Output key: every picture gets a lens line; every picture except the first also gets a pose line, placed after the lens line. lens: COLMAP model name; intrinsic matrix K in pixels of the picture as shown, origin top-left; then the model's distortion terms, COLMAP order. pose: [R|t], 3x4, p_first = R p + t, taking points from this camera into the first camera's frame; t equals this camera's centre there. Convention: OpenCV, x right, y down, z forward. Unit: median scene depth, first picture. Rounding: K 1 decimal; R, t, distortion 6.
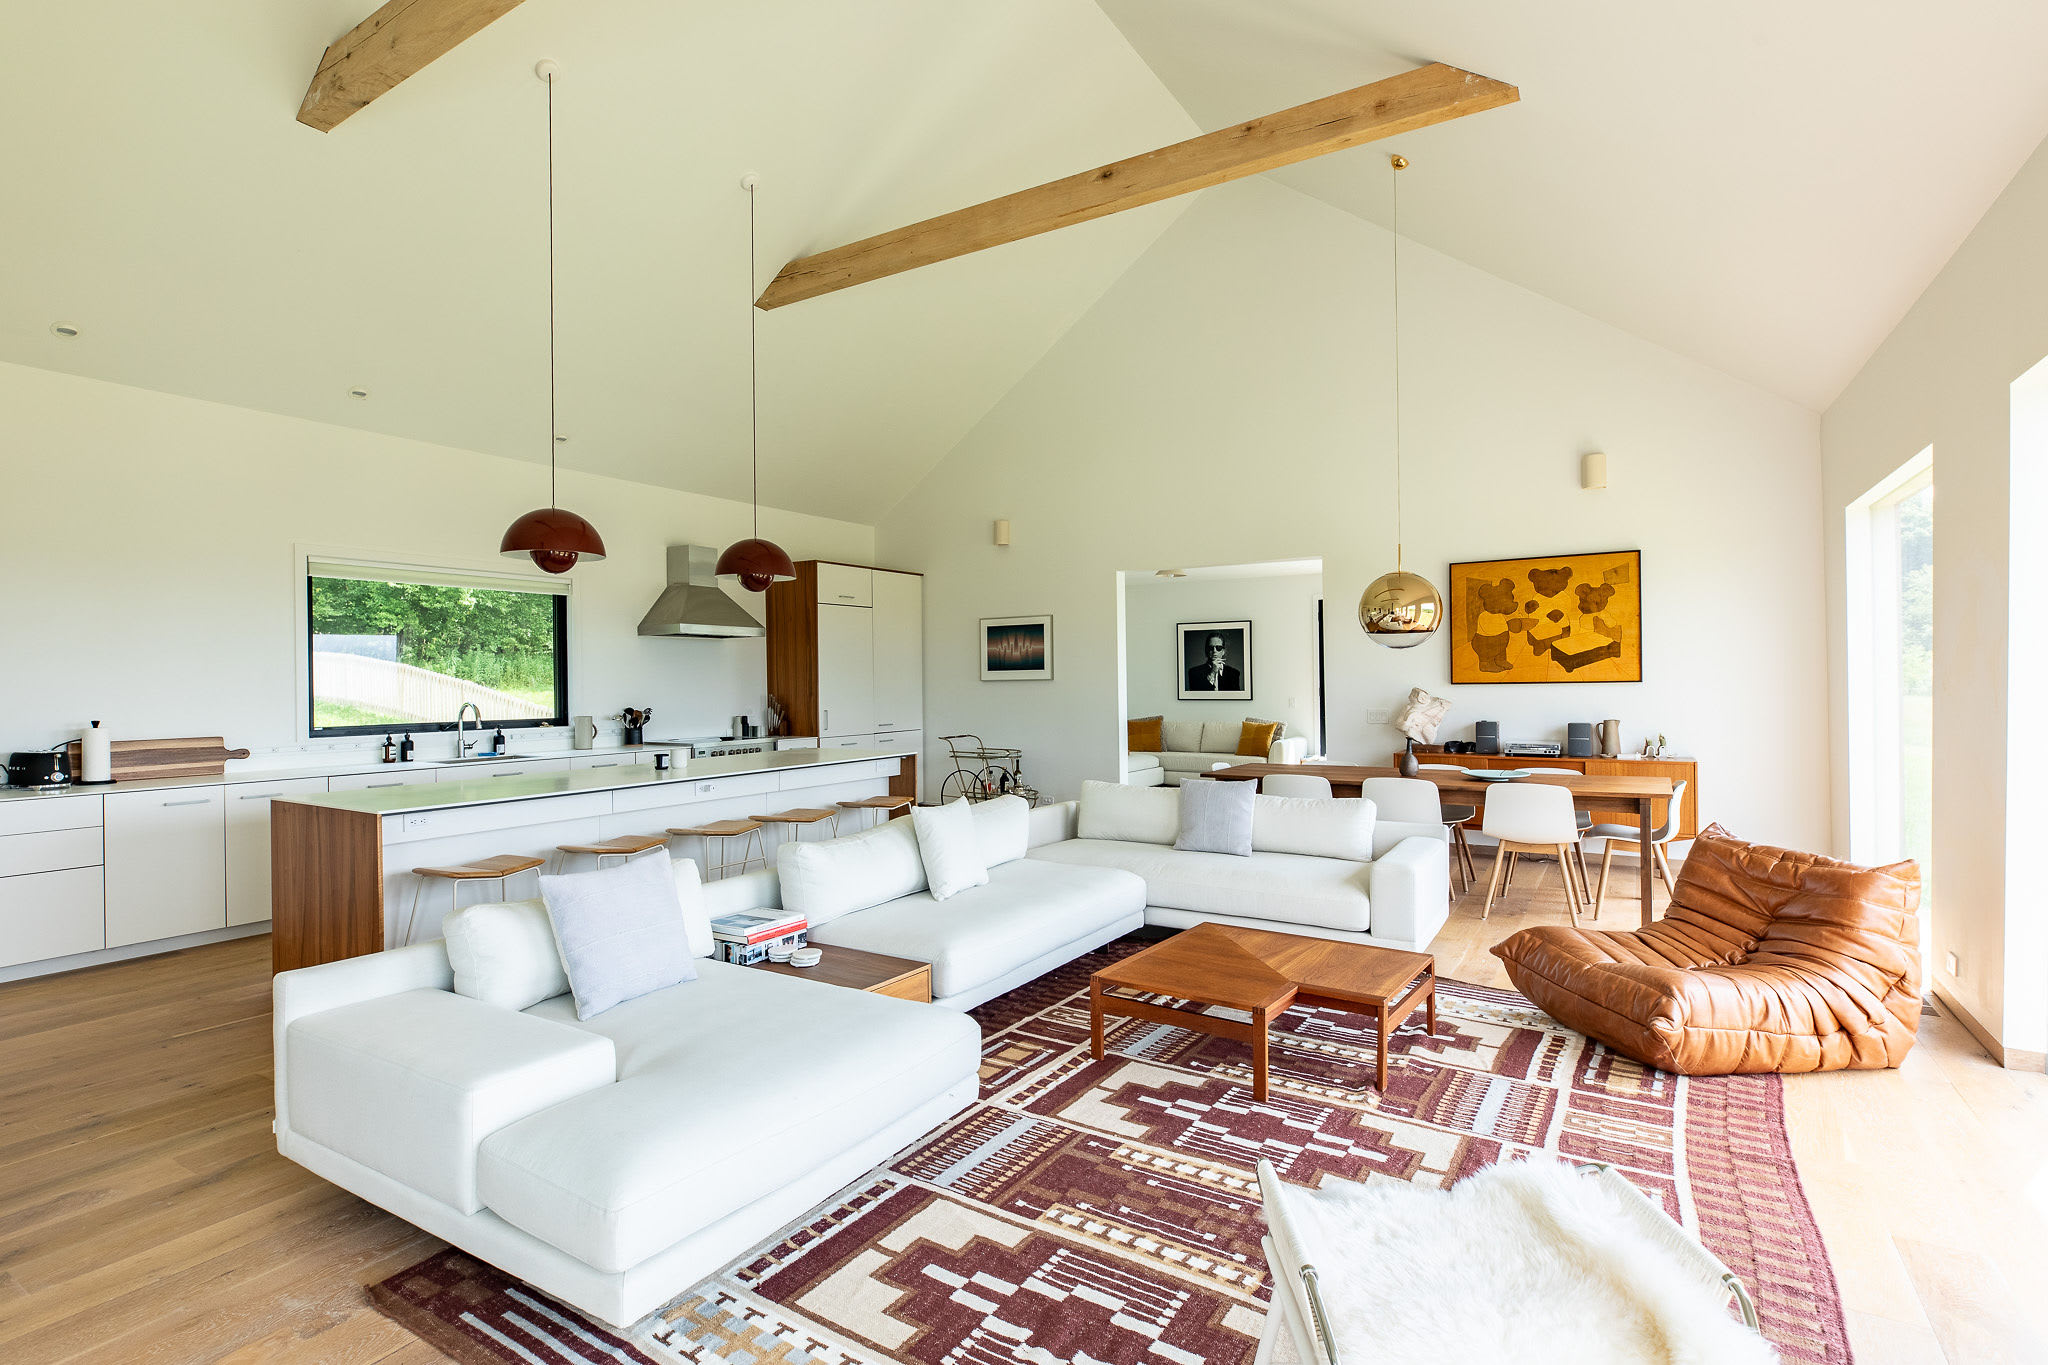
lens RADIAL K [[951.0, 0, 1009.4], [0, 951.0, 693.7], [0, 0, 1]] dist [-0.004584, -0.000075]
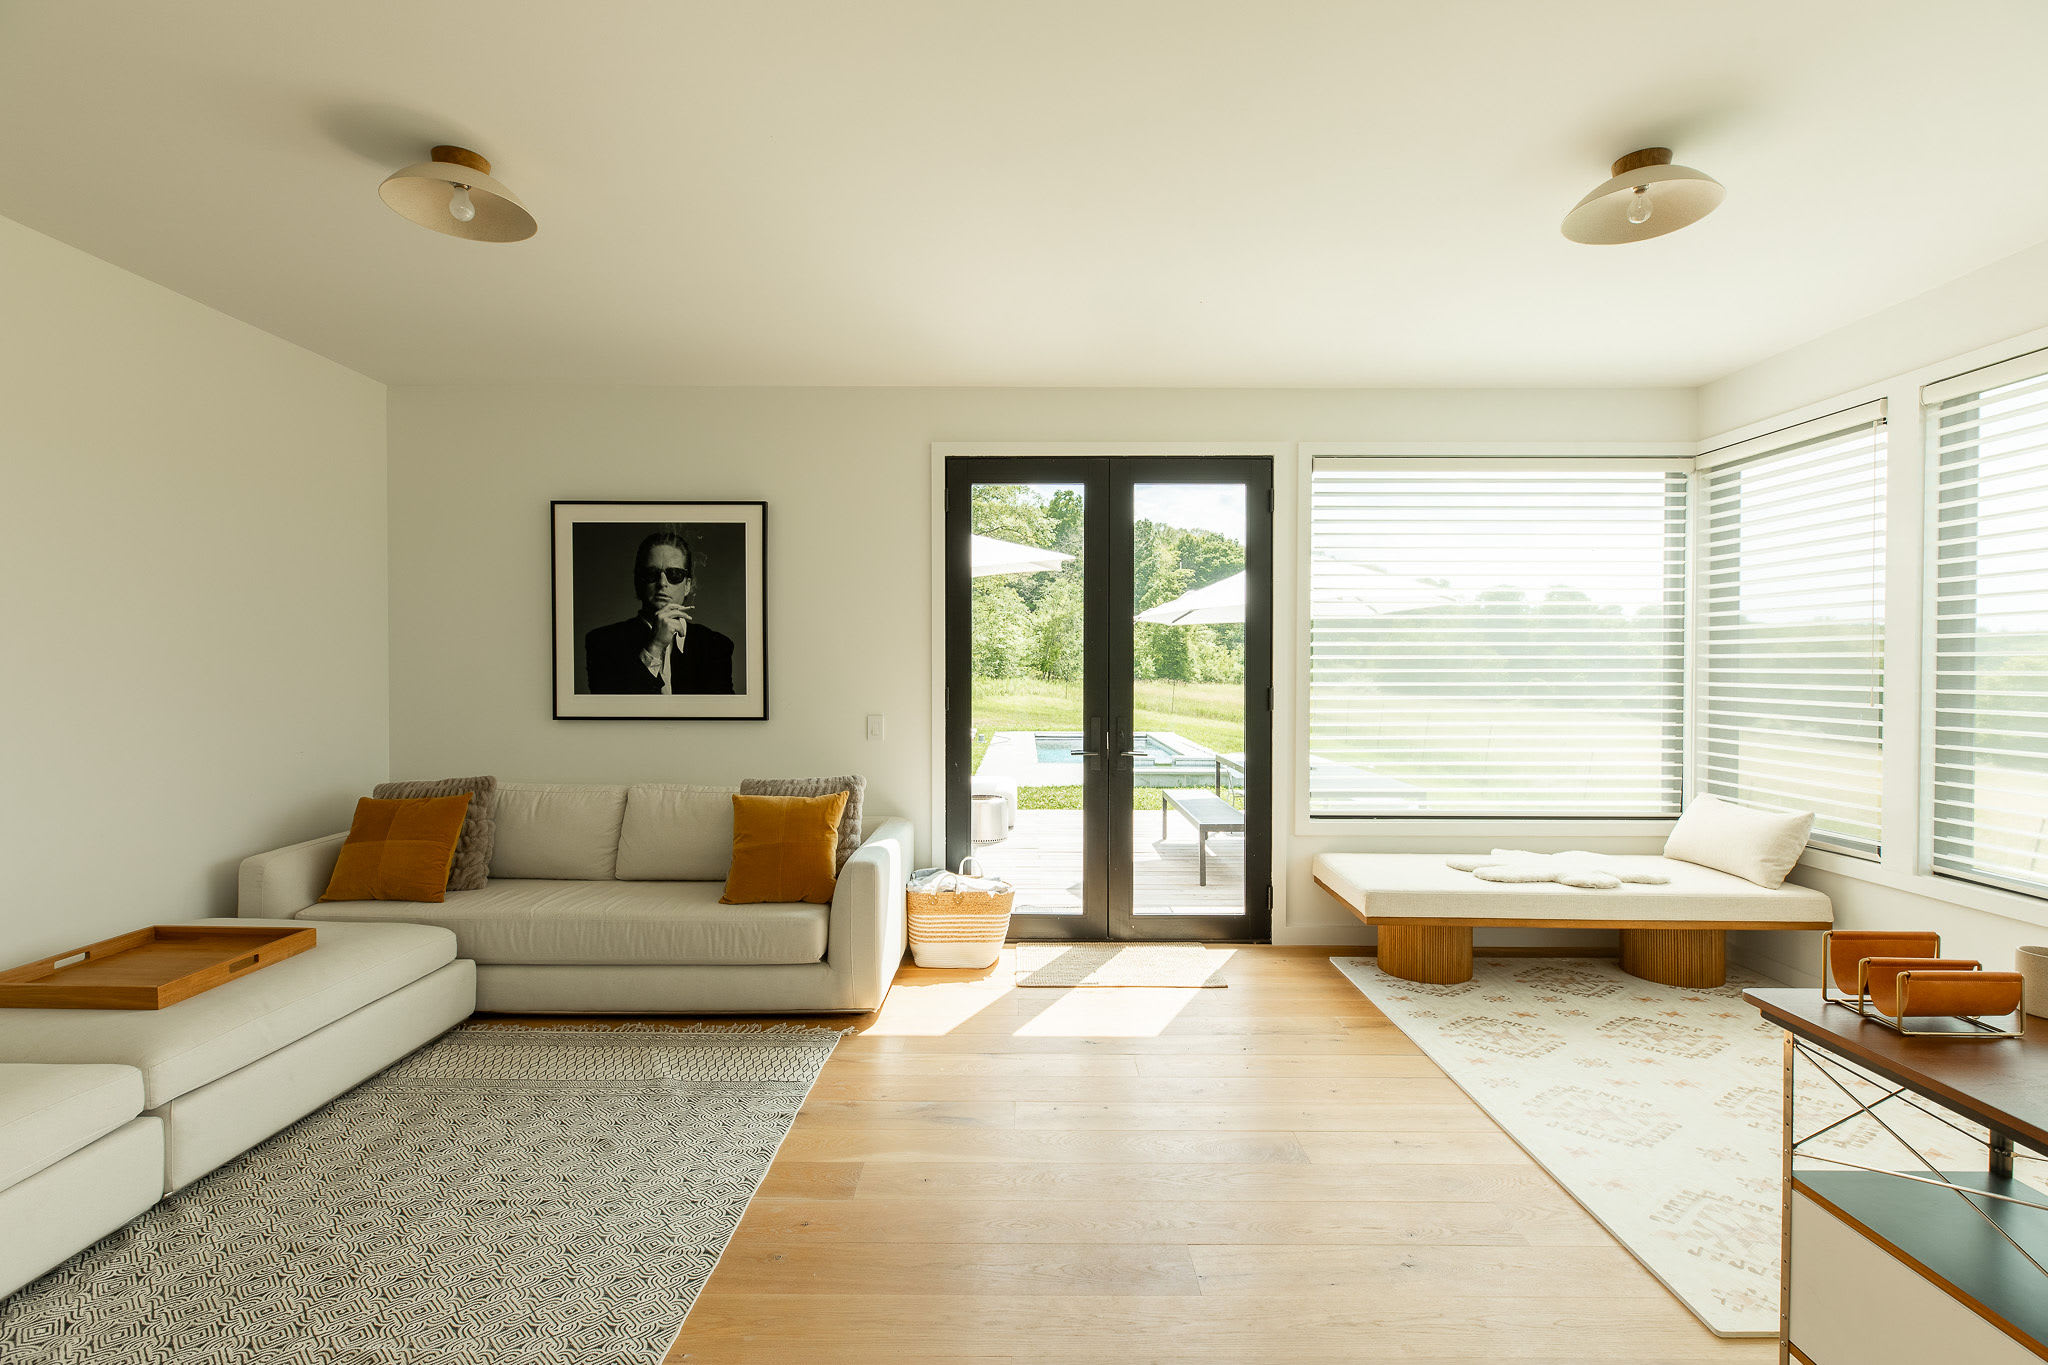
lens RADIAL K [[916.4, 0, 1019.5], [0, 916.4, 670.6], [0, 0, 1]] dist [0.002305, -0.000888]
pose [[0.855931, 0.008091, 0.517026, 0.288839], [-0.002514, 0.999931, -0.011485, -0.015751], [-0.517083, 0.008530, 0.855893, 1.200591]]
